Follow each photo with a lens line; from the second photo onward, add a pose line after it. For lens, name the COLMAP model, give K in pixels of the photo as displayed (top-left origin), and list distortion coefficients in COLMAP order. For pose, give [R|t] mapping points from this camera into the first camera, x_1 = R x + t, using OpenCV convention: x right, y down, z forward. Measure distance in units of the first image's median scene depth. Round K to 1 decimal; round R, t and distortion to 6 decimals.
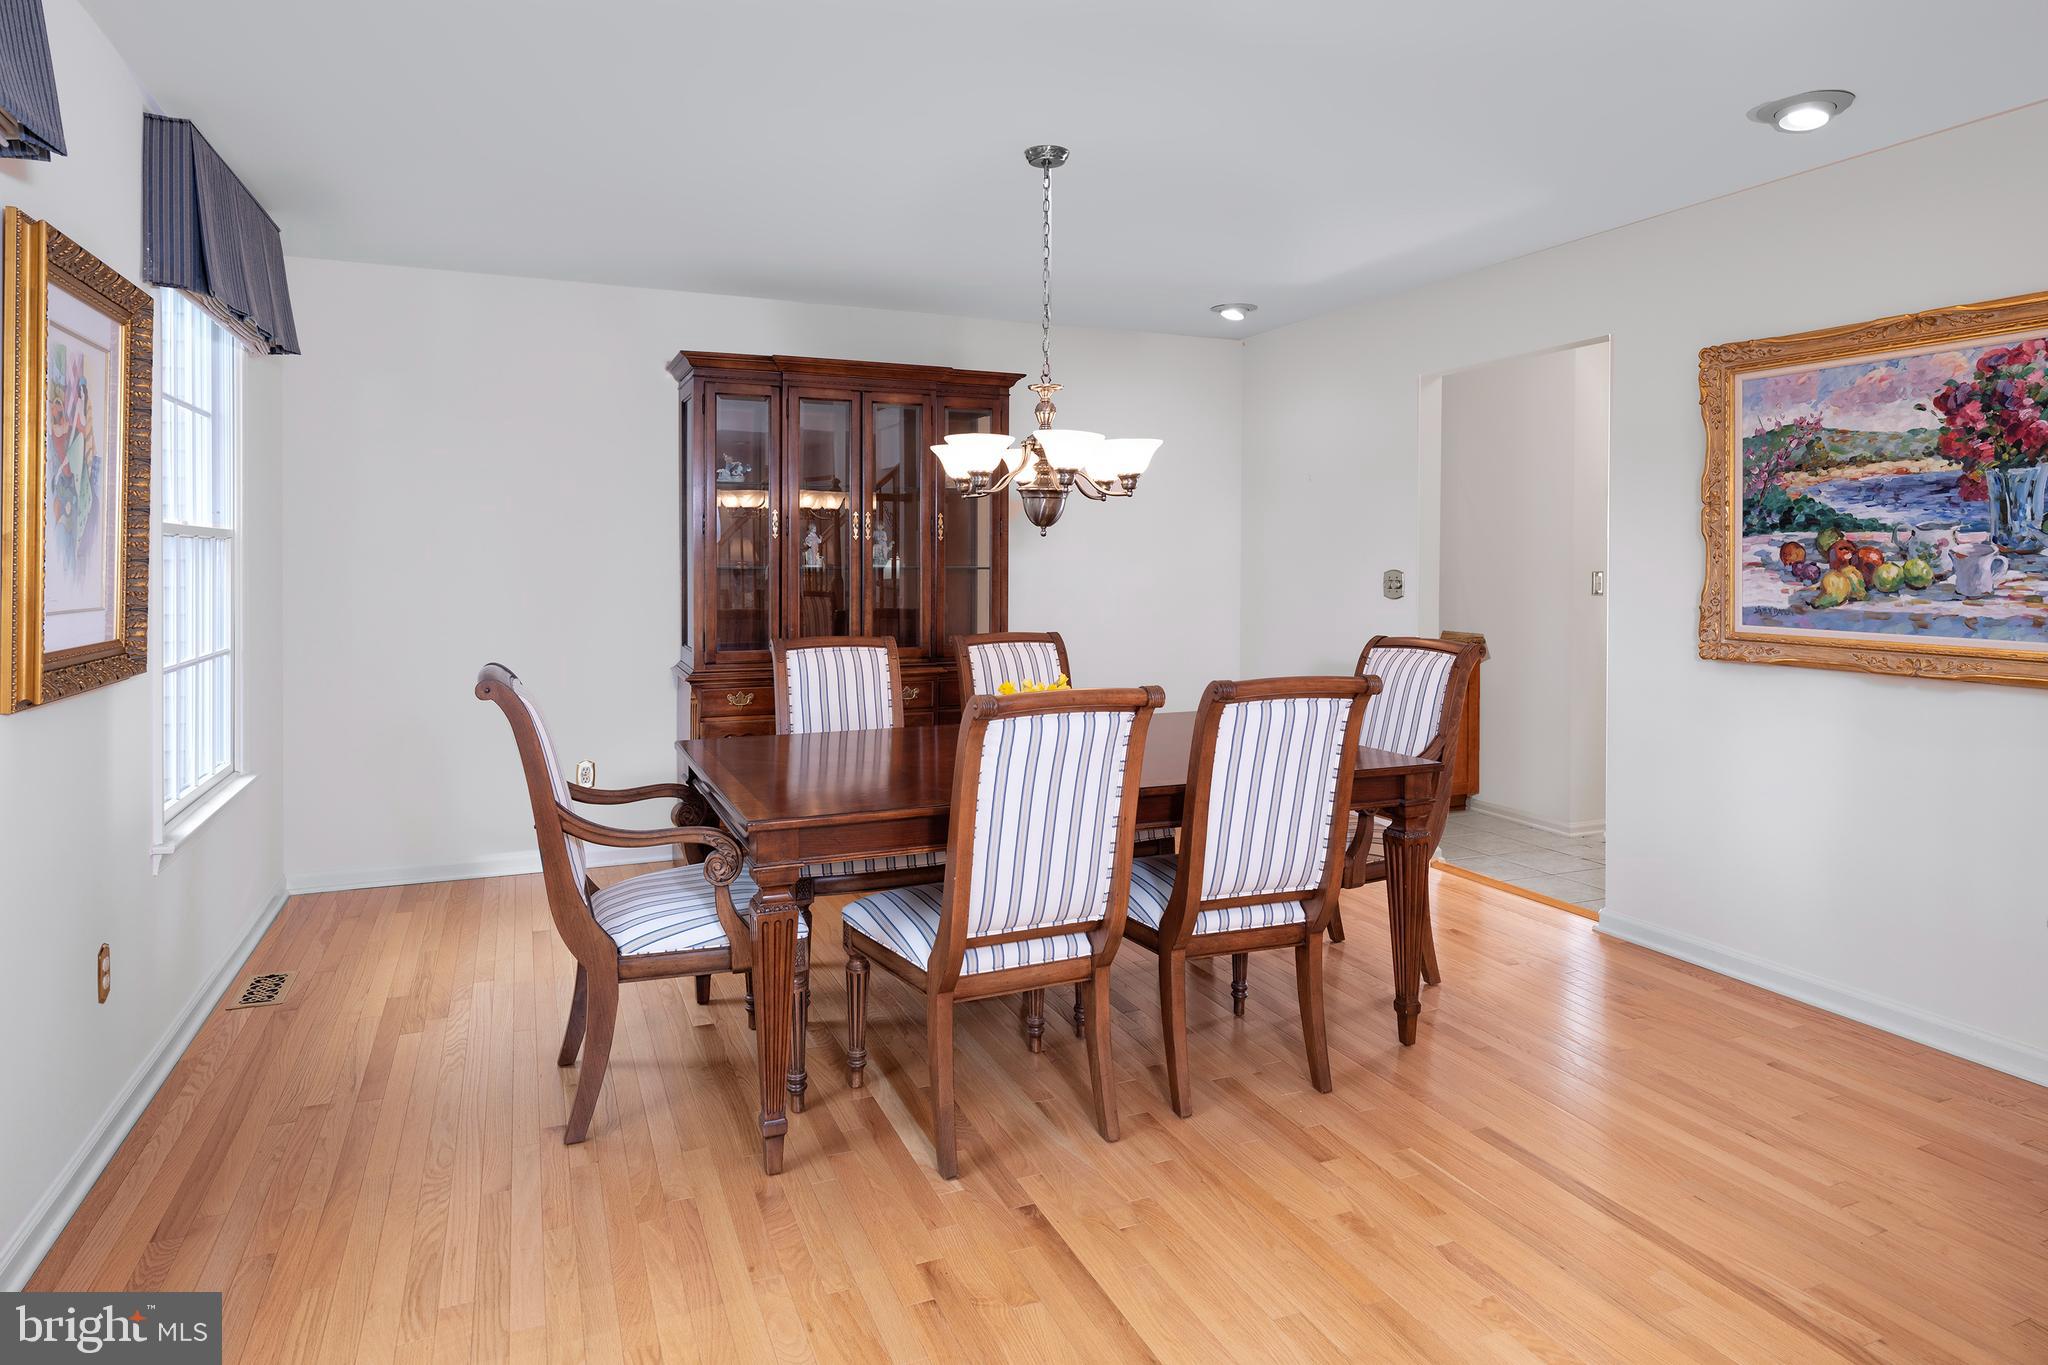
lens RADIAL K [[1120.3, 0, 1061.0], [0, 1120.3, 594.9], [0, 0, 1]] dist [0.001673, 0.000380]
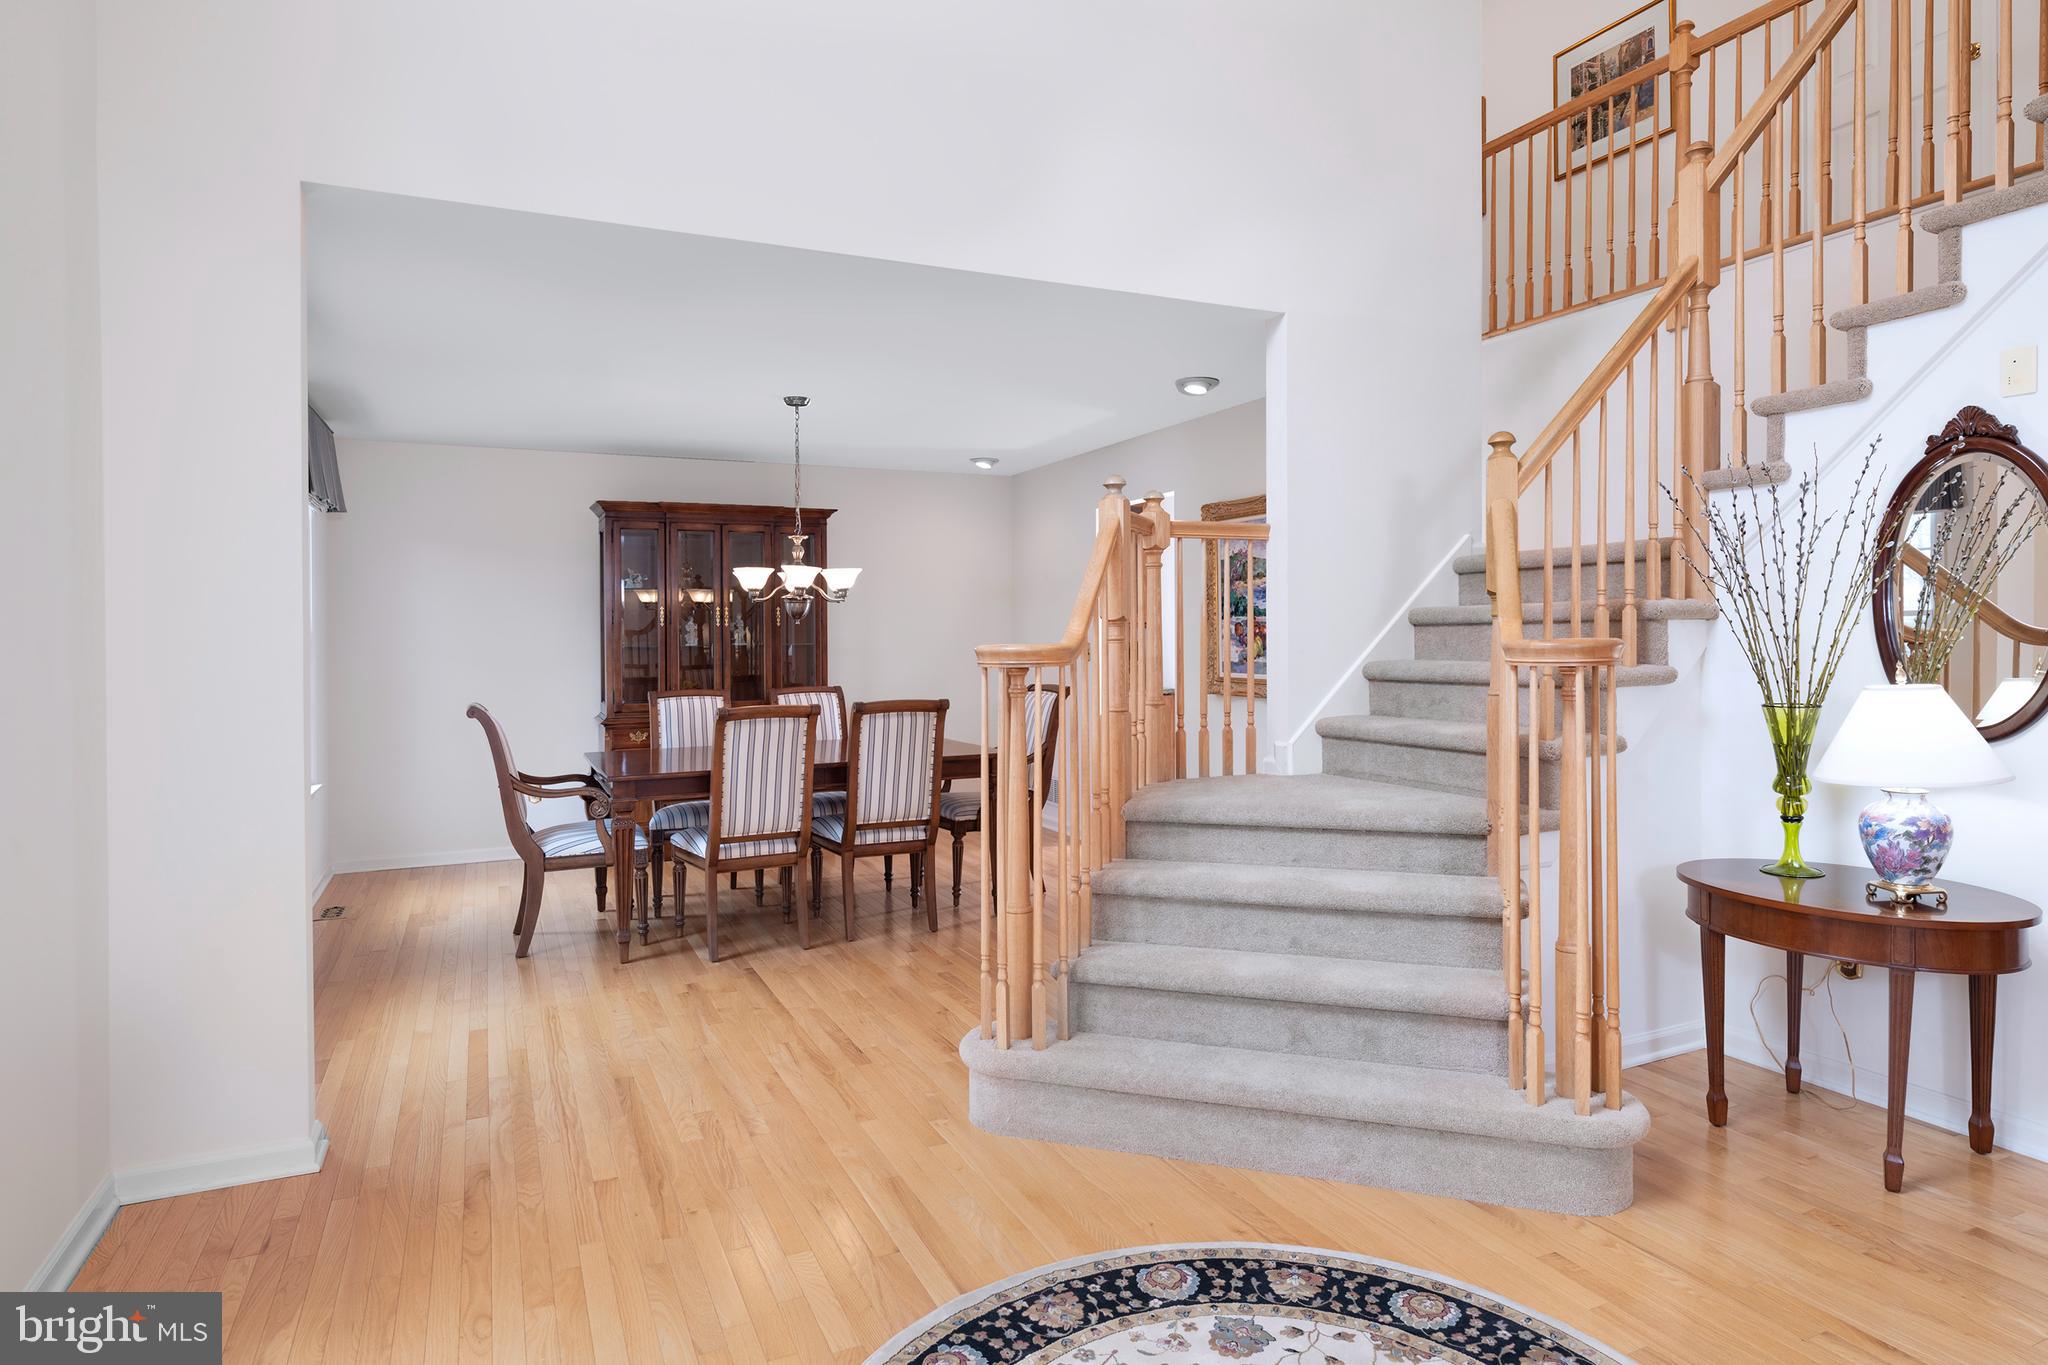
lens RADIAL K [[1148.5, 0, 1019.5], [0, 1148.5, 657.1], [0, 0, 1]] dist [0.003573, 0.000779]
pose [[0.999787, -0.013441, -0.015665, 0.358632], [0.013241, 0.999830, -0.012817, 0.022934], [0.015835, 0.012607, 0.999795, -0.752138]]
